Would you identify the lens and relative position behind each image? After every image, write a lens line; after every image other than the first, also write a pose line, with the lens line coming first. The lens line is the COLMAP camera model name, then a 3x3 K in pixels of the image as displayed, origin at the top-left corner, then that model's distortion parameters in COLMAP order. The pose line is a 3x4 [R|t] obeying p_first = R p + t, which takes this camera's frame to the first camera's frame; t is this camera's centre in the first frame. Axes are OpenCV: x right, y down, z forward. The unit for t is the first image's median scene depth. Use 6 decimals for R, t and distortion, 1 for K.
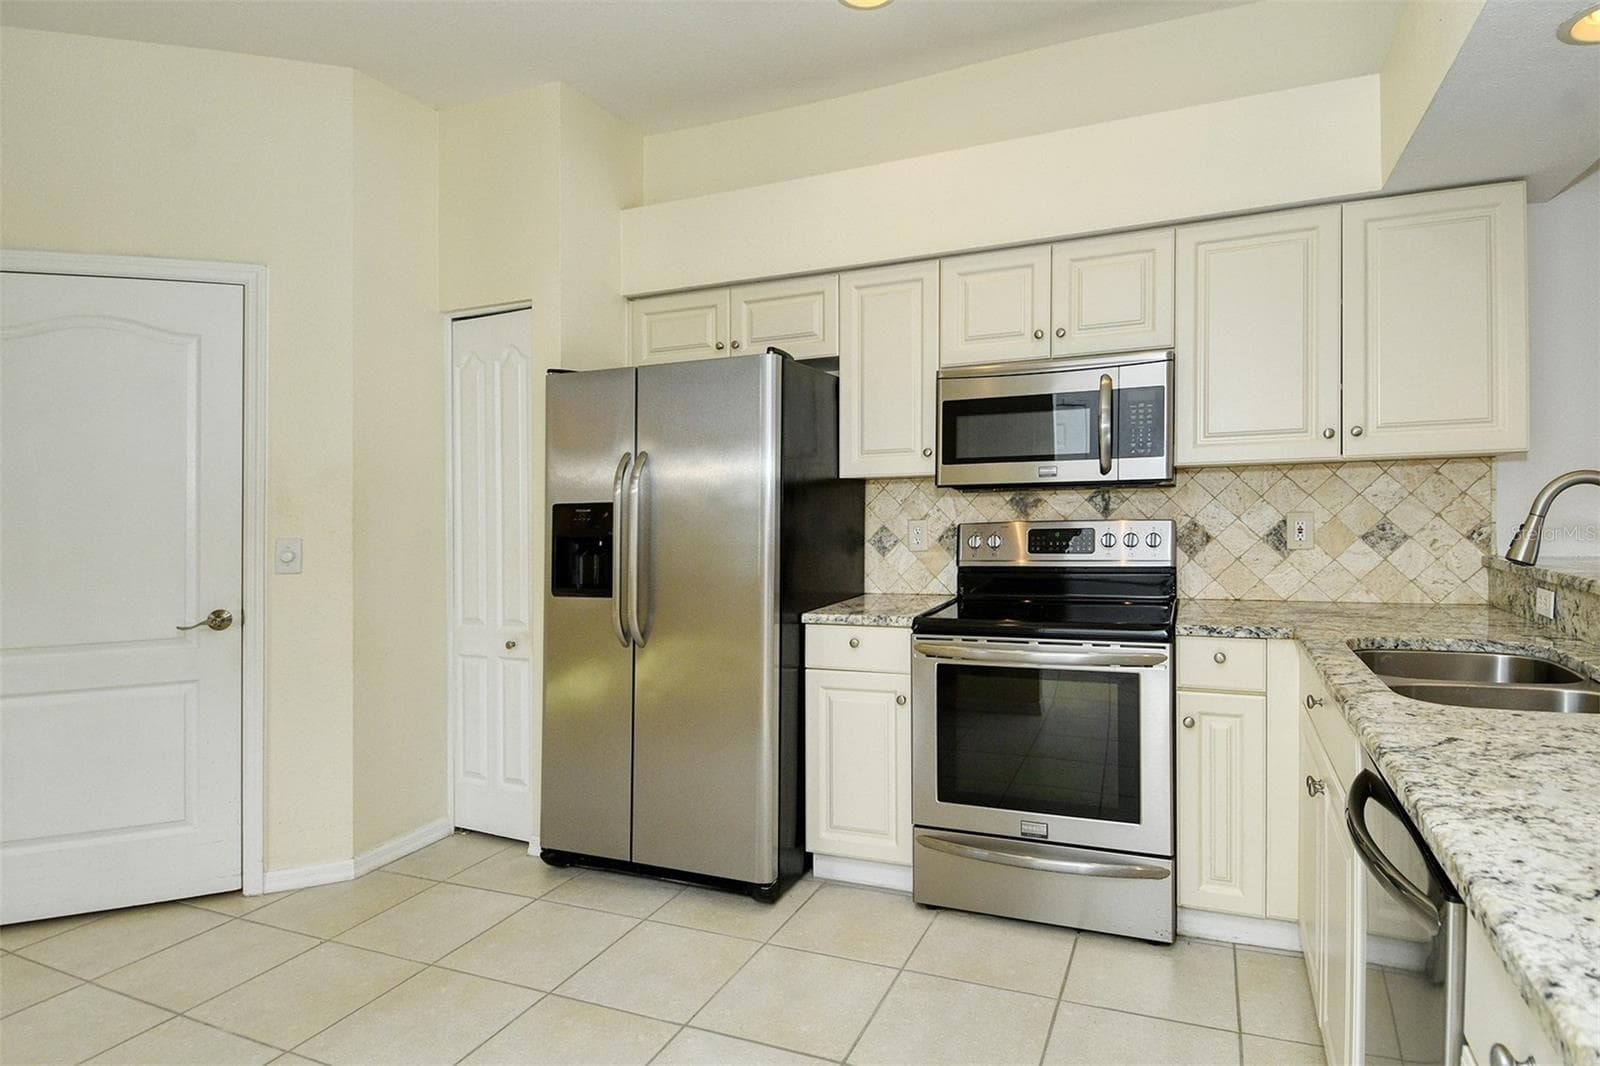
lens RADIAL K [[844.9, 0, 858.3], [0, 844.9, 505.2], [0, 0, 1]] dist [0.006473, -0.016834]
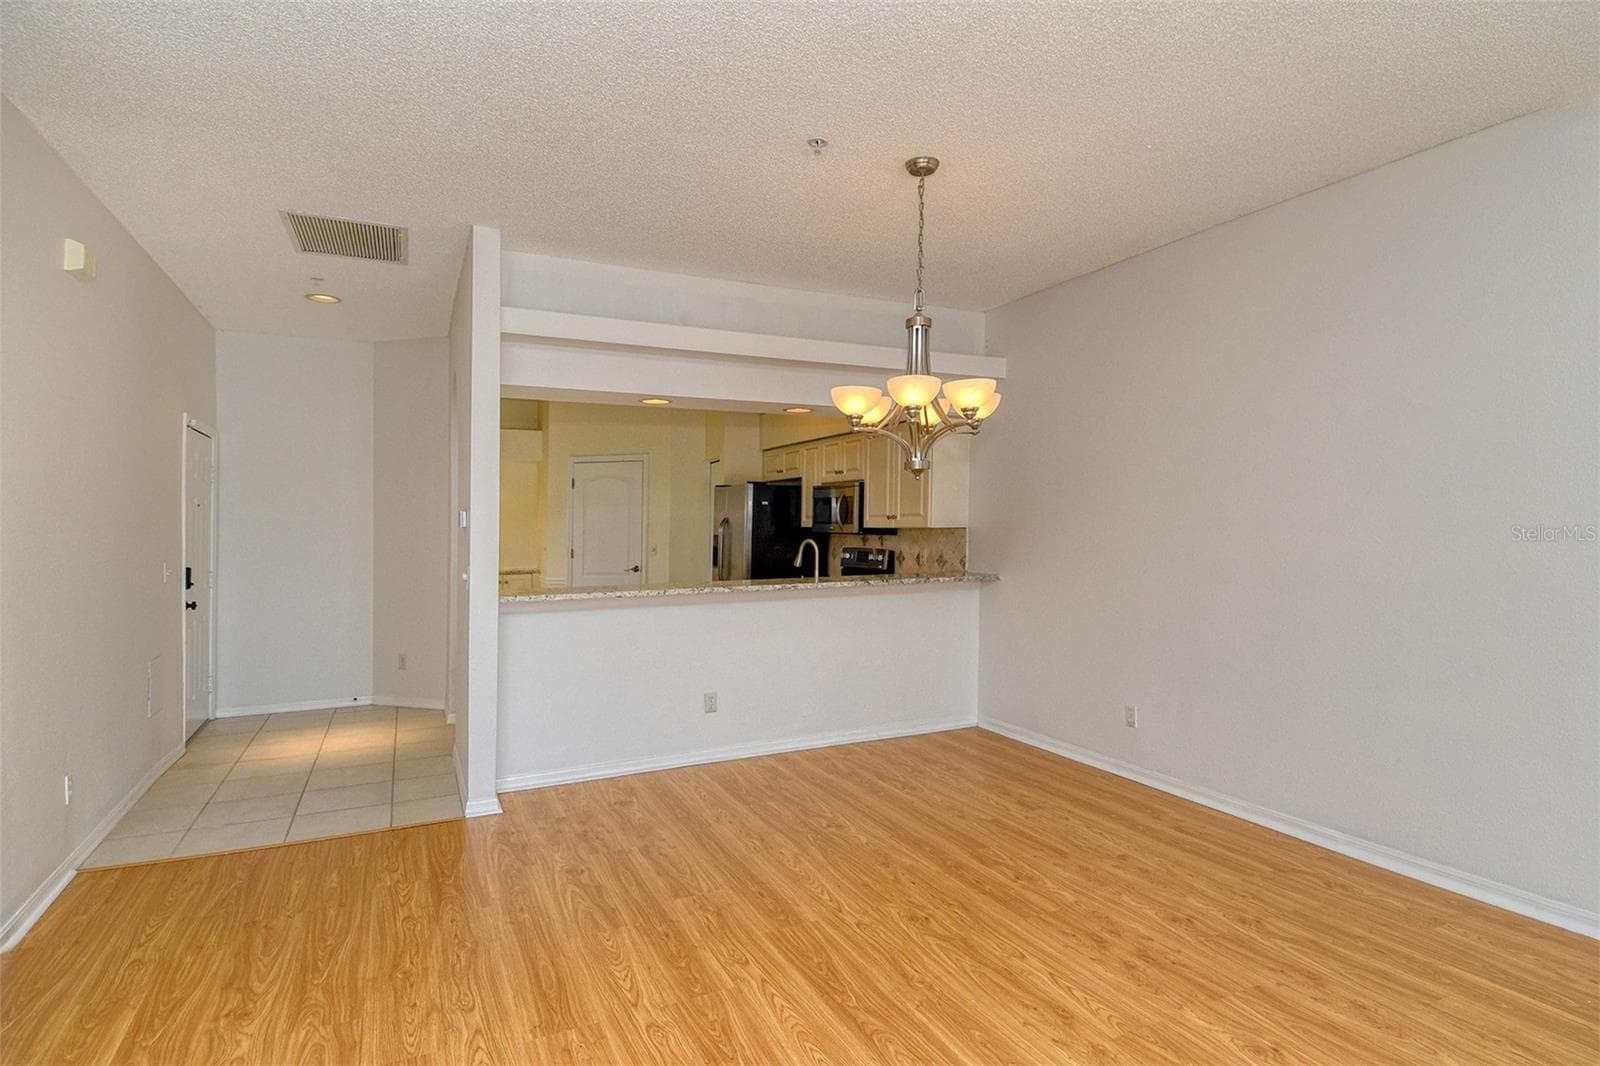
lens RADIAL K [[844.9, 0, 803.6], [0, 844.9, 533.4], [0, 0, 1]] dist [0.006473, -0.016834]
pose [[0.741962, 0.031122, -0.669720, 1.790234], [-0.023232, 0.999516, 0.020709, -0.071840], [0.670040, 0.000193, 0.742325, -0.896367]]
